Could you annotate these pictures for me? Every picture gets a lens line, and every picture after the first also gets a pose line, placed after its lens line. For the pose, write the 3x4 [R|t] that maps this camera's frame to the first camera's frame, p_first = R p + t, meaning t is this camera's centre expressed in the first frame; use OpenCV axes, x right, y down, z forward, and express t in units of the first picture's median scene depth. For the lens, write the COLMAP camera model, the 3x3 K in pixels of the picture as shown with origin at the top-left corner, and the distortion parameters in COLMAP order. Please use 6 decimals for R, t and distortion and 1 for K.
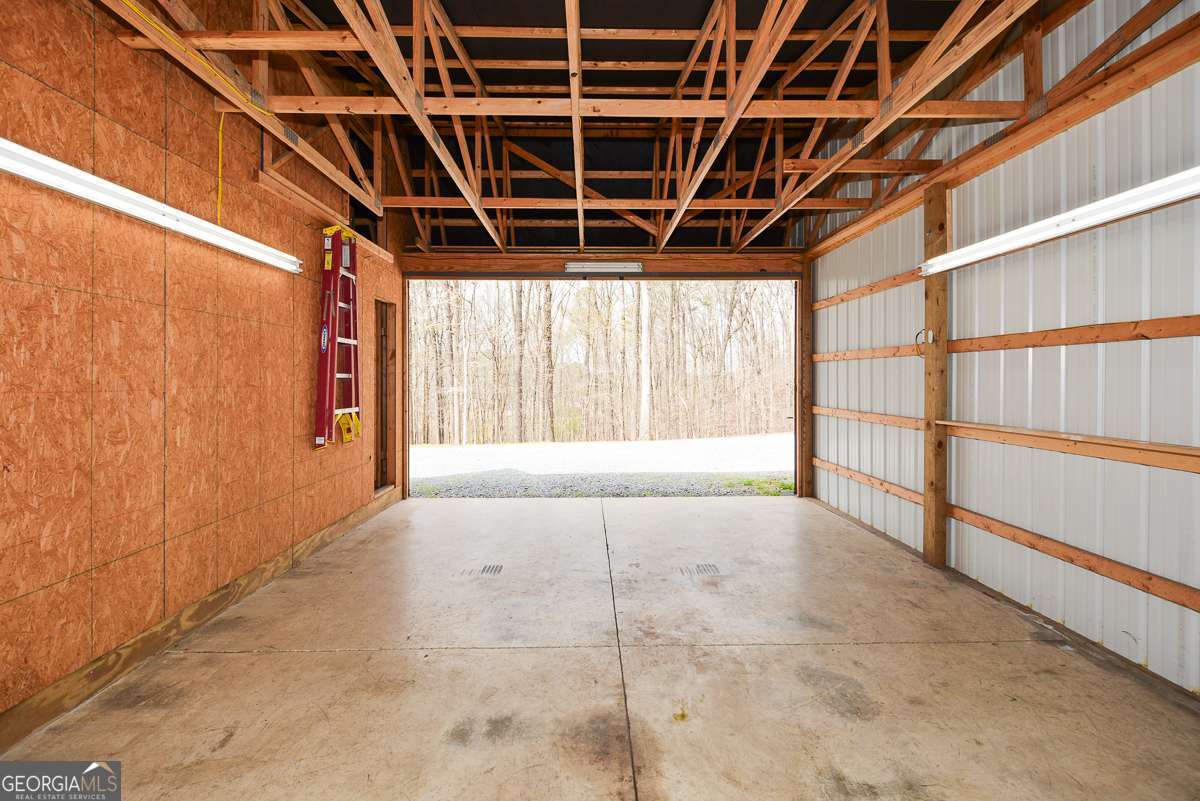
lens RADIAL K [[536.7, 0, 603.8], [0, 536.7, 385.5], [0, 0, 1]] dist [0.014567, -0.012371]
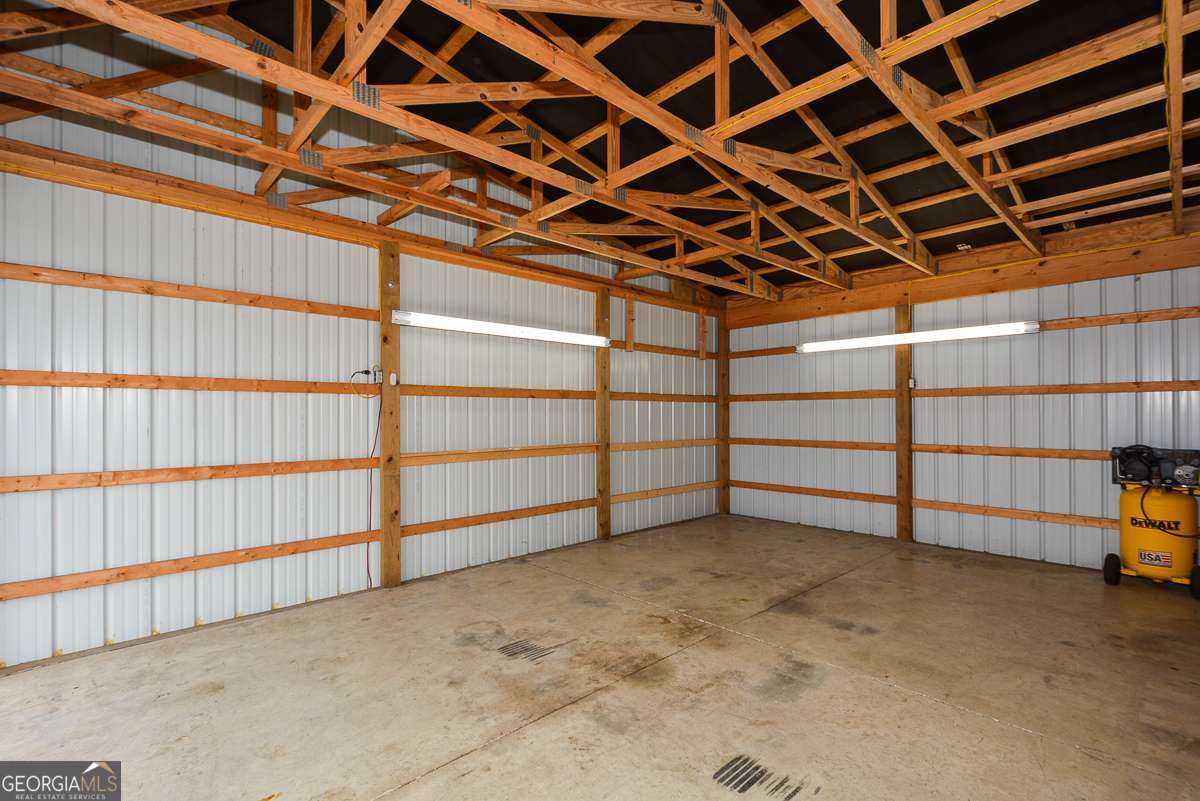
lens RADIAL K [[545.6, 0, 601.8], [0, 545.6, 411.7], [0, 0, 1]] dist [0.013155, -0.012239]
pose [[-0.666037, 0.009032, 0.745864, -0.634009], [0.012560, 0.999921, -0.000892, -0.023240], [-0.745813, 0.008774, -0.666097, 1.770308]]
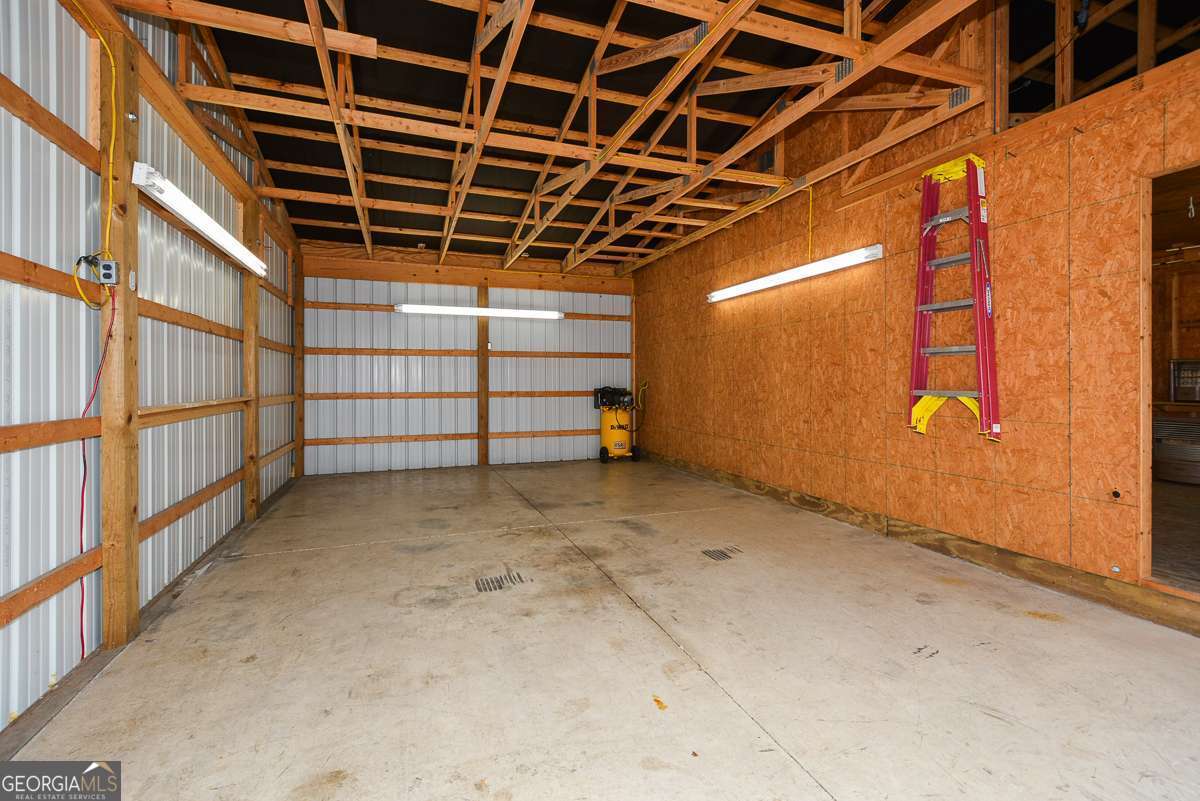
lens RADIAL K [[536.7, 0, 603.8], [0, 536.7, 385.5], [0, 0, 1]] dist [0.014567, -0.012371]
pose [[-0.943978, 0.008404, -0.329902, 0.358672], [0.002805, 0.999844, 0.017445, 0.028748], [0.329997, 0.015542, -0.943854, 2.217123]]
